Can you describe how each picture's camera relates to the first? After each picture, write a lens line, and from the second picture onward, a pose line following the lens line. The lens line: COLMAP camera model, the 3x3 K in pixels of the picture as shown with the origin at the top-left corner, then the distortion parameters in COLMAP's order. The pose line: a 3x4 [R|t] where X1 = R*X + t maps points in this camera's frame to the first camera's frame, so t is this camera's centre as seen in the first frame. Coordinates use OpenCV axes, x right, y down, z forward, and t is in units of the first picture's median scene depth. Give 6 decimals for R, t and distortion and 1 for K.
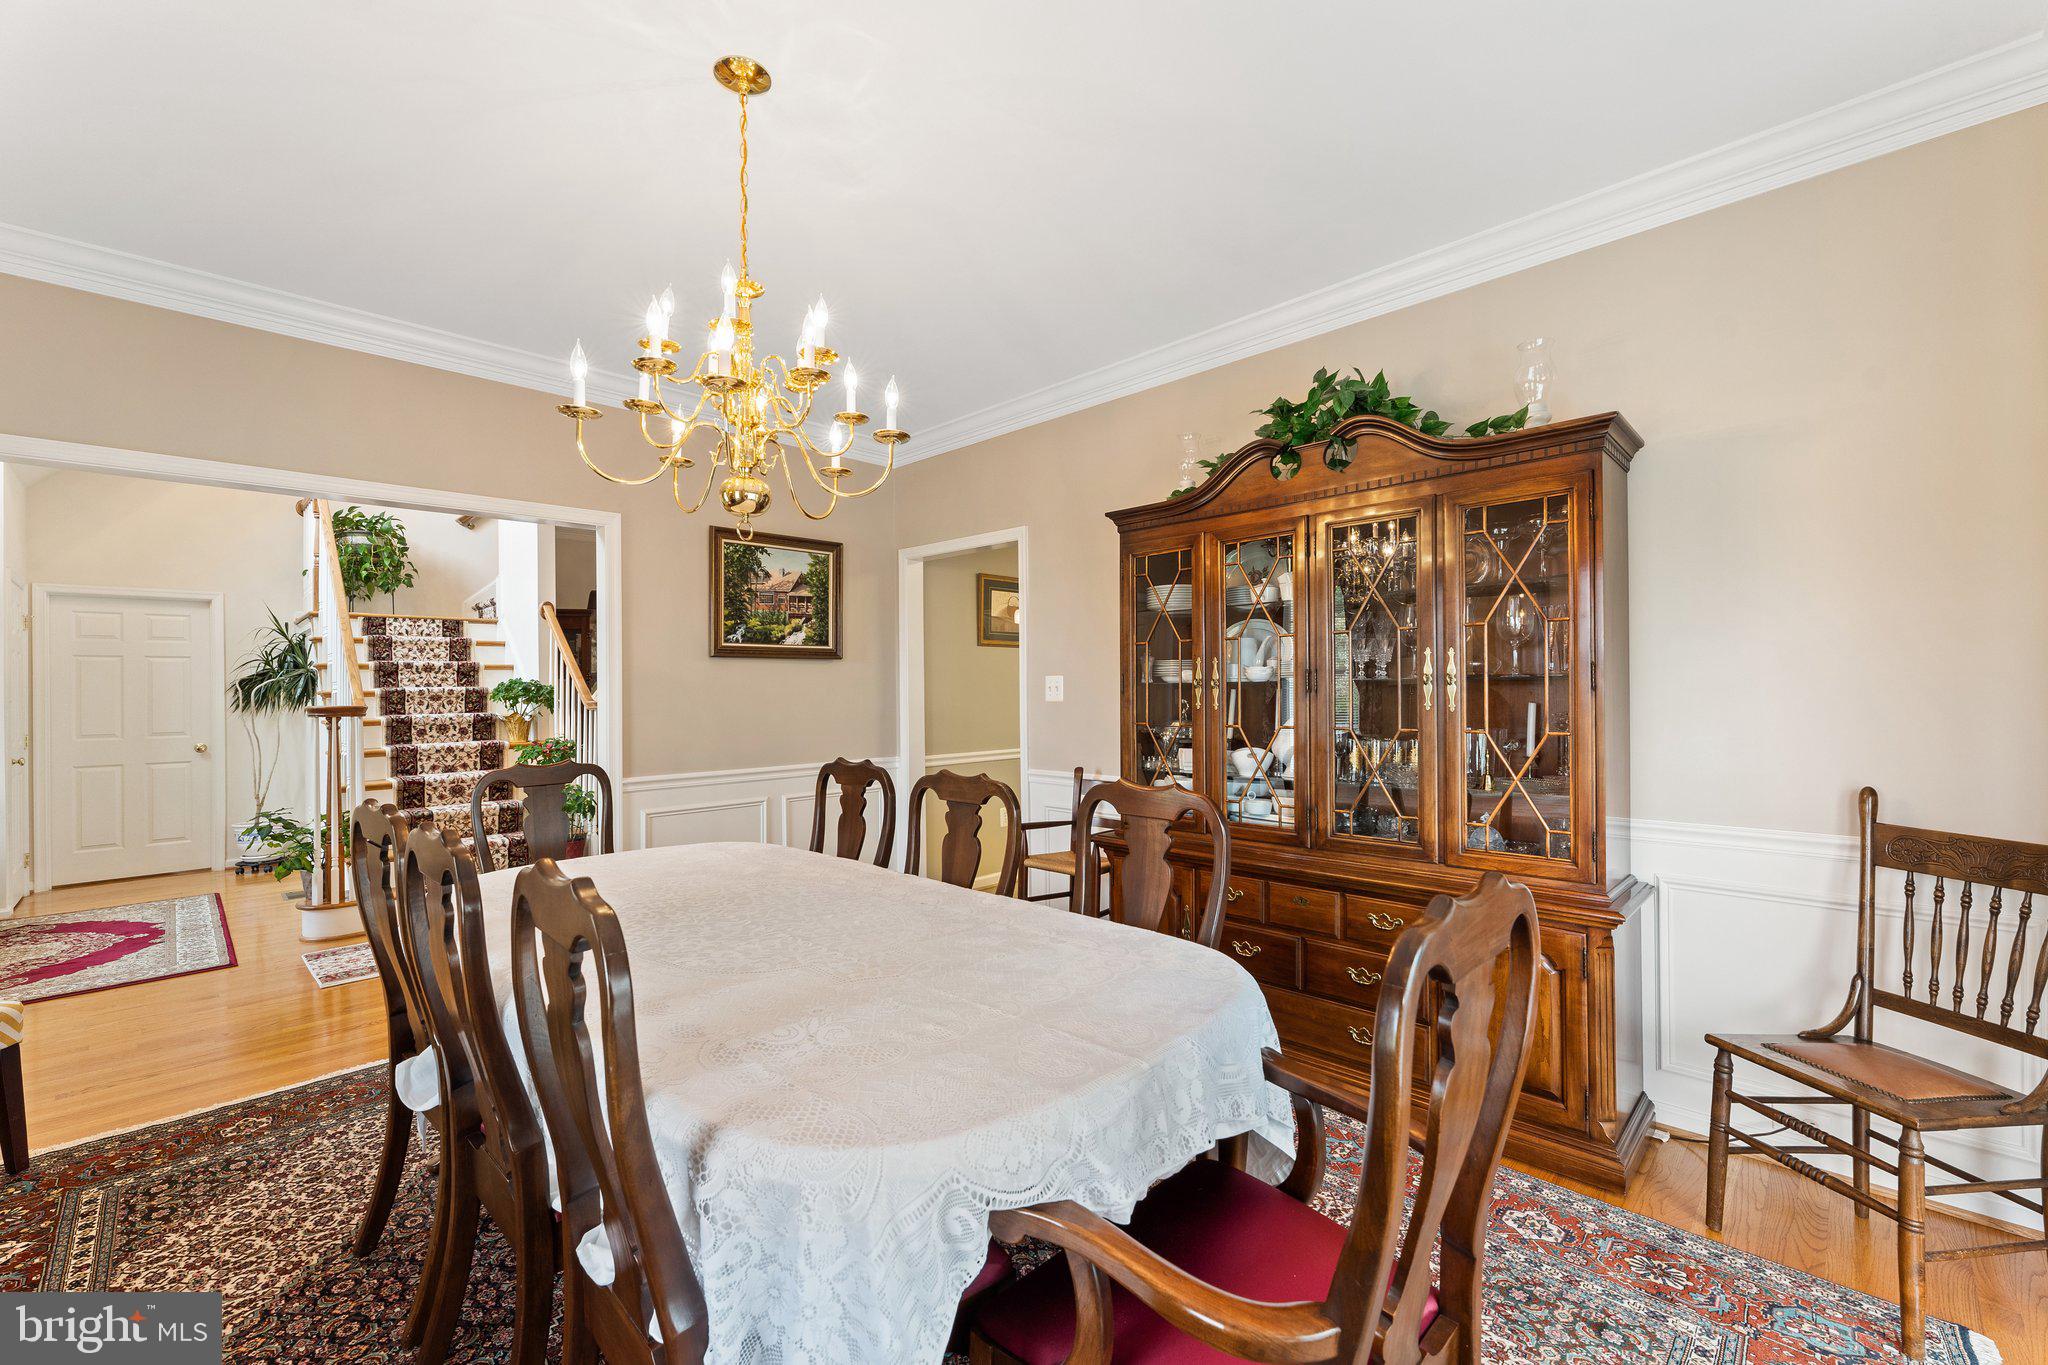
lens RADIAL K [[830.0, 0, 1018.0], [0, 830.0, 685.7], [0, 0, 1]] dist [-0.001089, -0.000396]
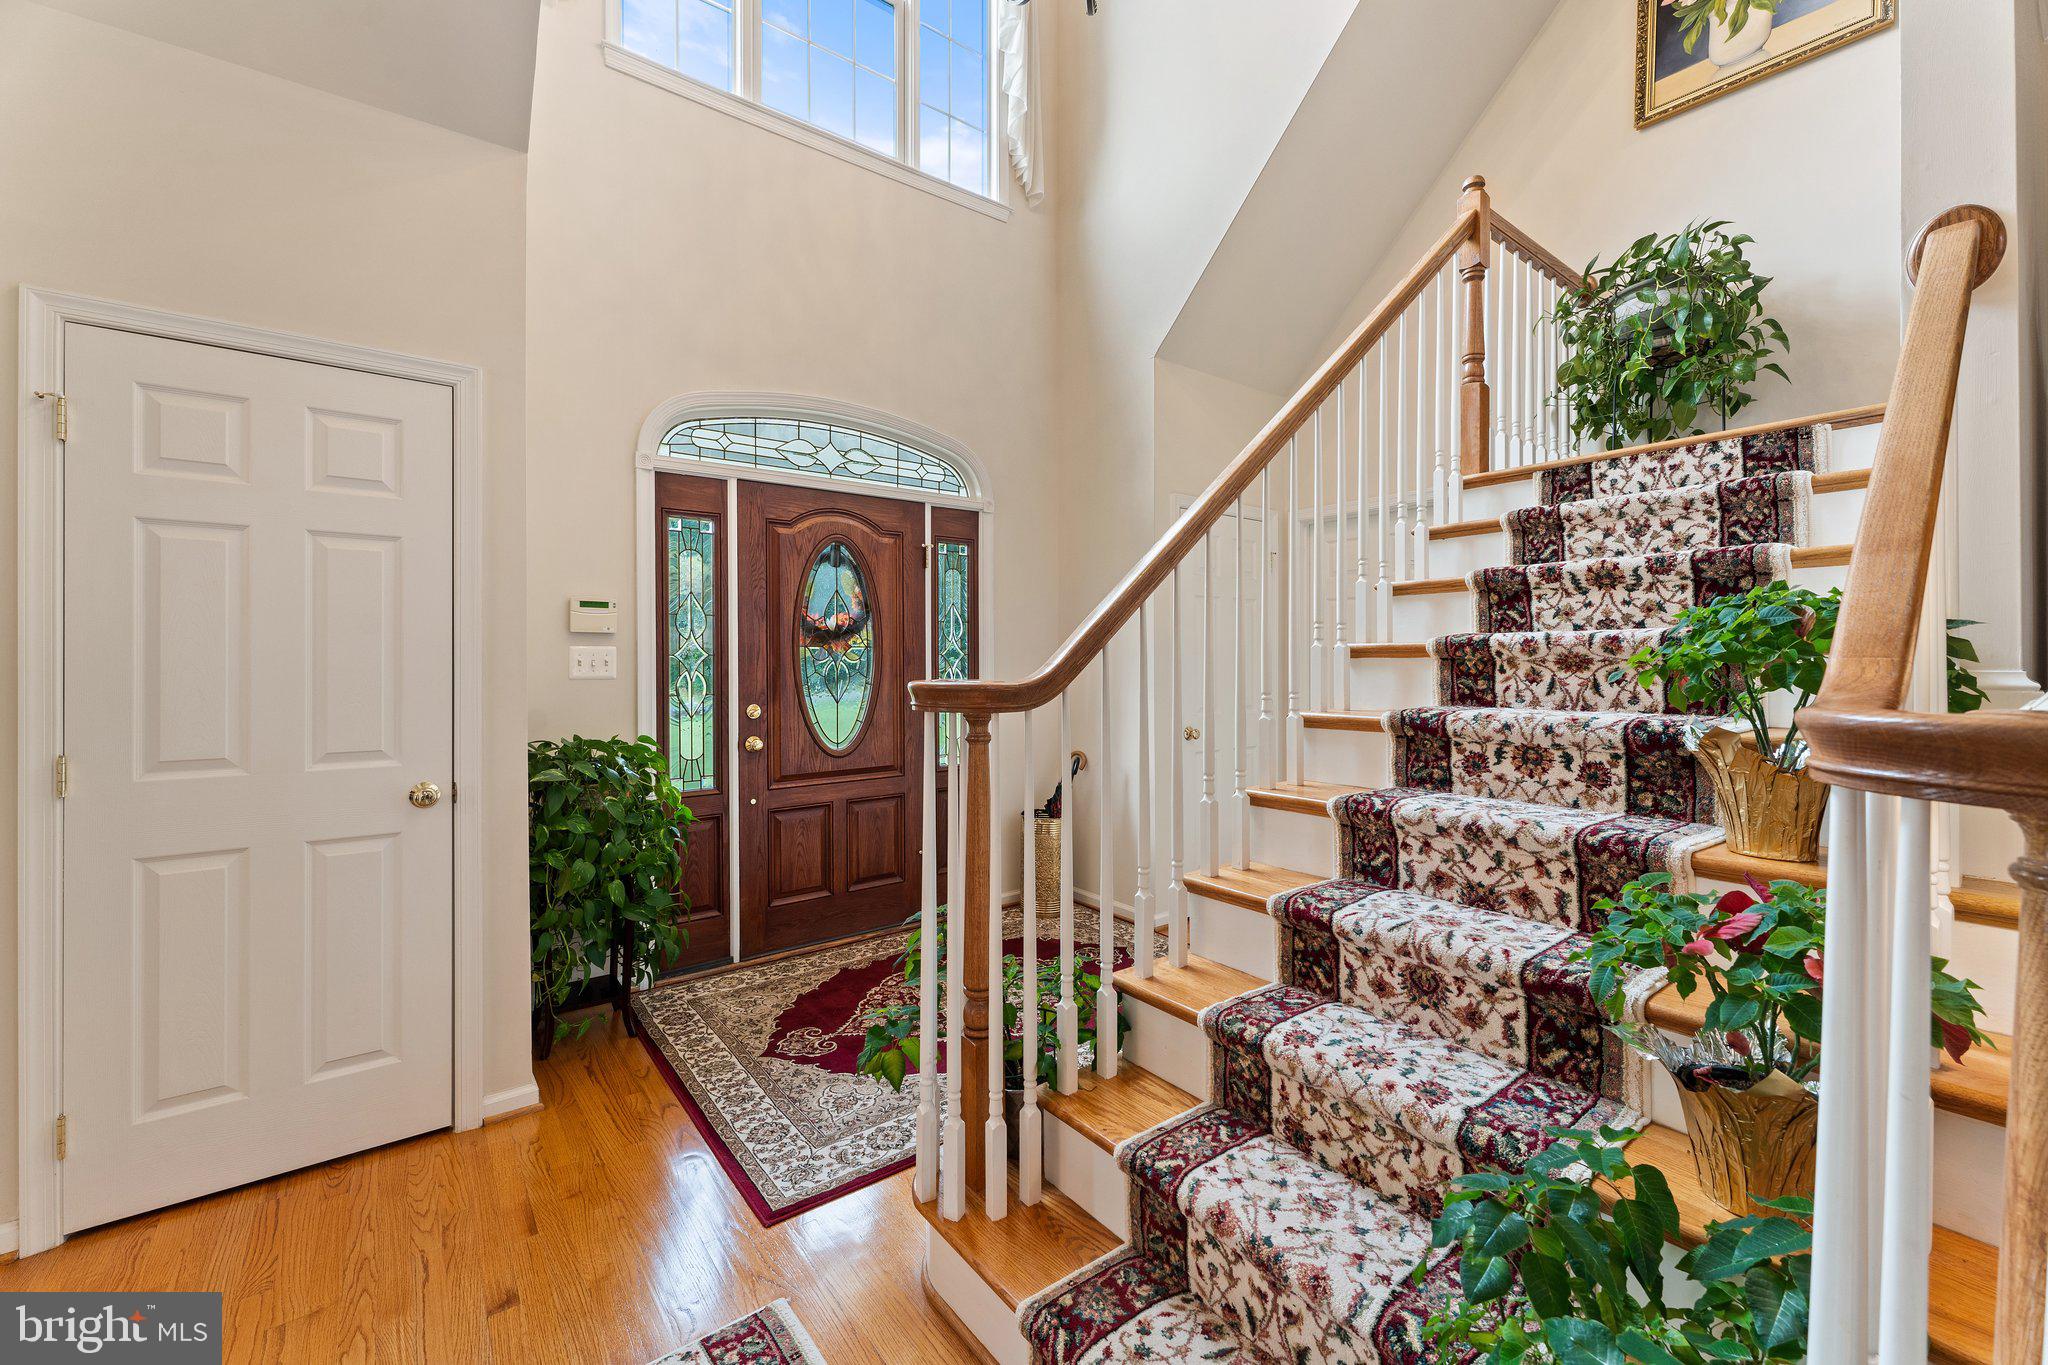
lens RADIAL K [[830.0, 0, 1021.7], [0, 830.0, 662.4], [0, 0, 1]] dist [-0.001089, -0.000396]
pose [[-0.141107, 0.012219, -0.989919, -0.334765], [0.011774, 0.999874, 0.010664, 0.008422], [0.989924, -0.010150, -0.141233, 0.815060]]
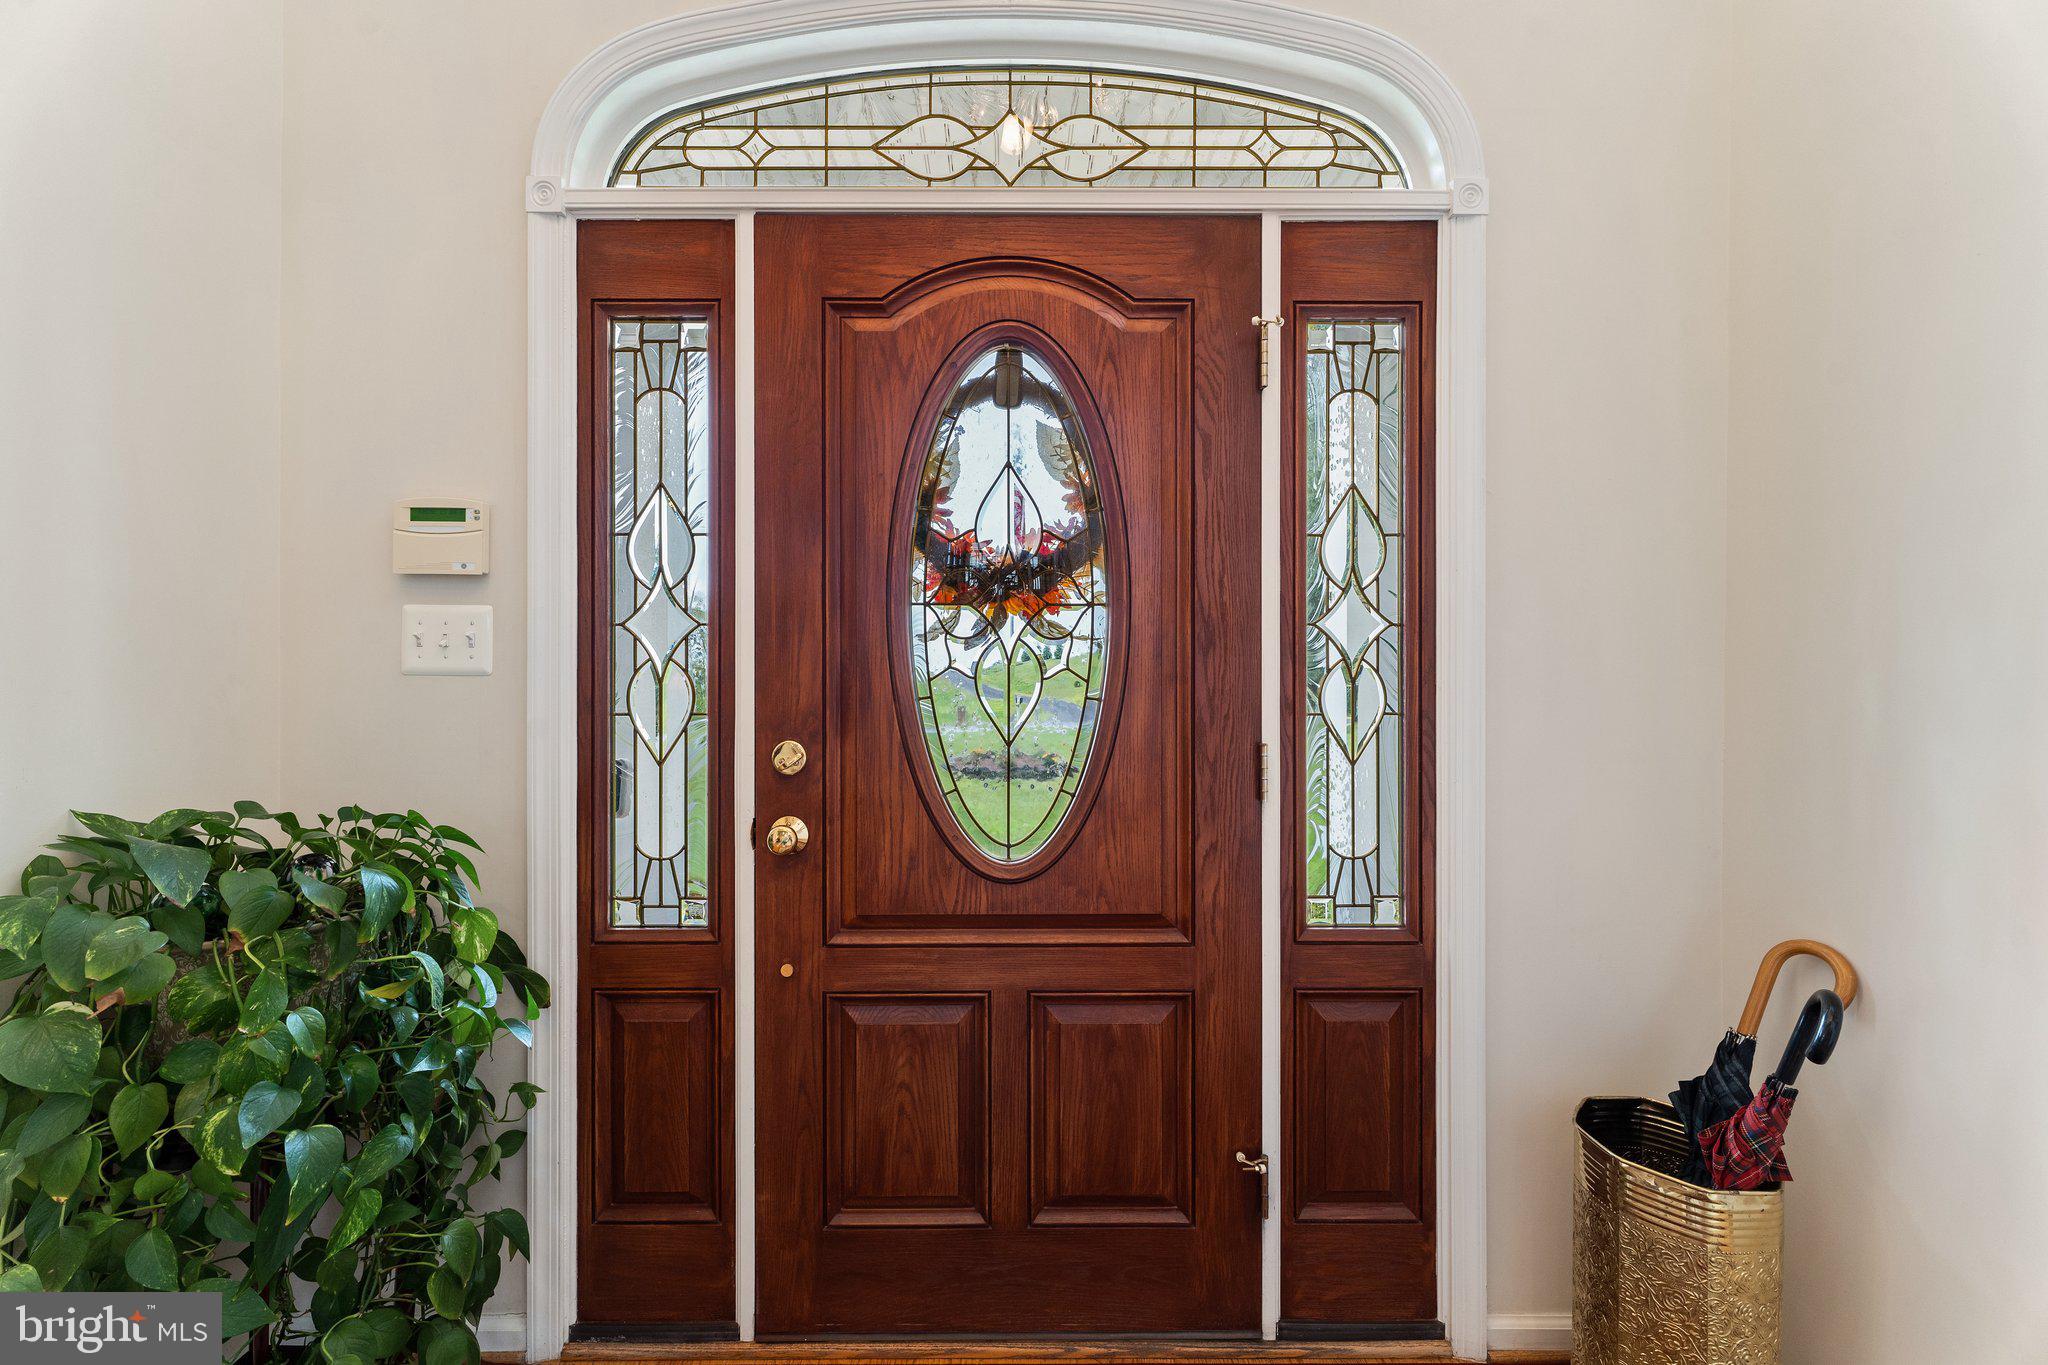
lens RADIAL K [[830.0, 0, 1023.0], [0, 830.0, 680.9], [0, 0, 1]] dist [-0.001089, -0.000396]
pose [[-0.712394, 0.007166, -0.701743, -0.523983], [0.008905, 0.999960, 0.001170, 0.015531], [0.701723, -0.005416, -0.712429, 0.795302]]
